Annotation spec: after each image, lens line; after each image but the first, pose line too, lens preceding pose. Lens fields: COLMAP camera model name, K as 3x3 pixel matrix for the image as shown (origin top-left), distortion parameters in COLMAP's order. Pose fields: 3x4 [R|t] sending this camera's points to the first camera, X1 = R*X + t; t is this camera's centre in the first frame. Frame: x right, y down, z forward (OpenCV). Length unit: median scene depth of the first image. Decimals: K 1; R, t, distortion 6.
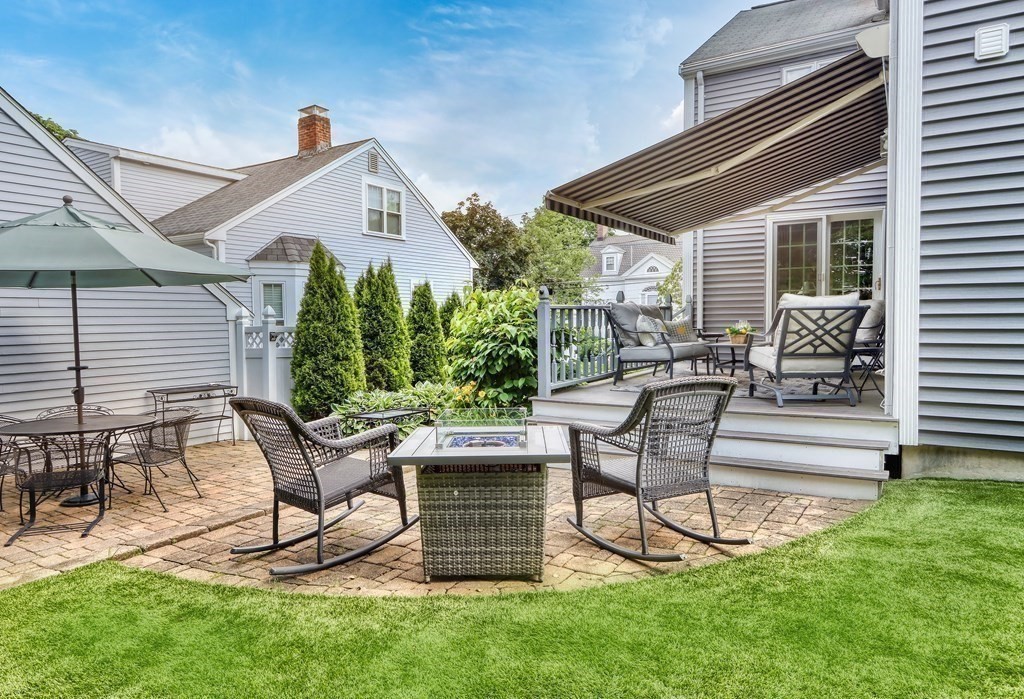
lens RADIAL K [[659.5, 0, 512.0], [0, 659.5, 349.5], [0, 0, 1]] dist [0.001413, 0.000121]
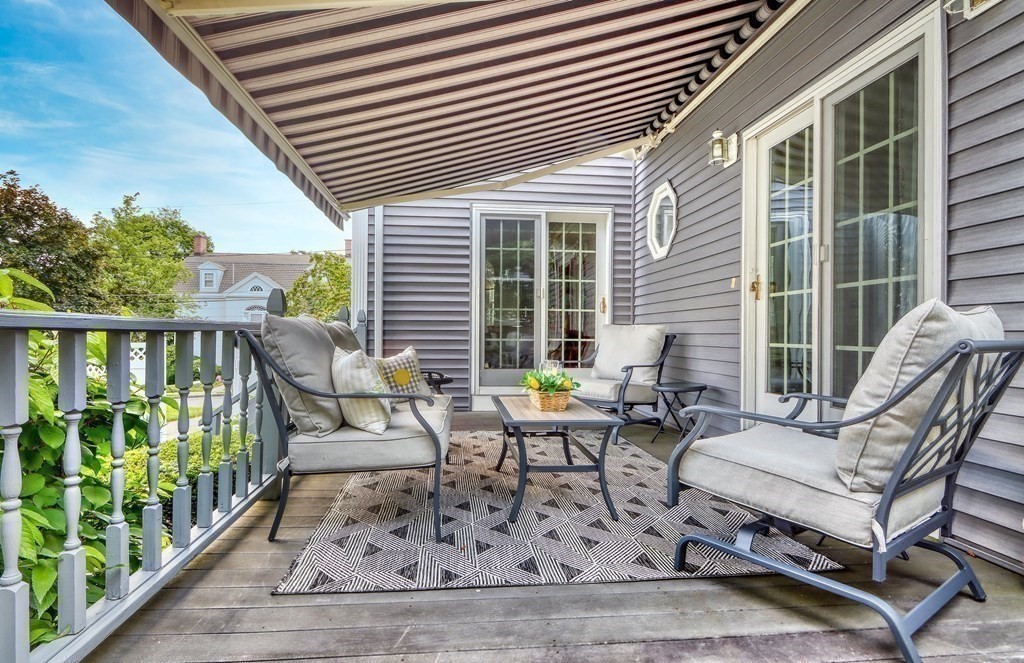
lens RADIAL K [[568.9, 0, 512.0], [0, 568.9, 331.5], [0, 0, 1]] dist [0.001927, 0.001079]
pose [[0.801838, 0.016310, 0.597318, 0.049926], [0.017671, 0.998543, -0.050987, -0.030003], [-0.597280, 0.051439, 0.800382, 0.460465]]
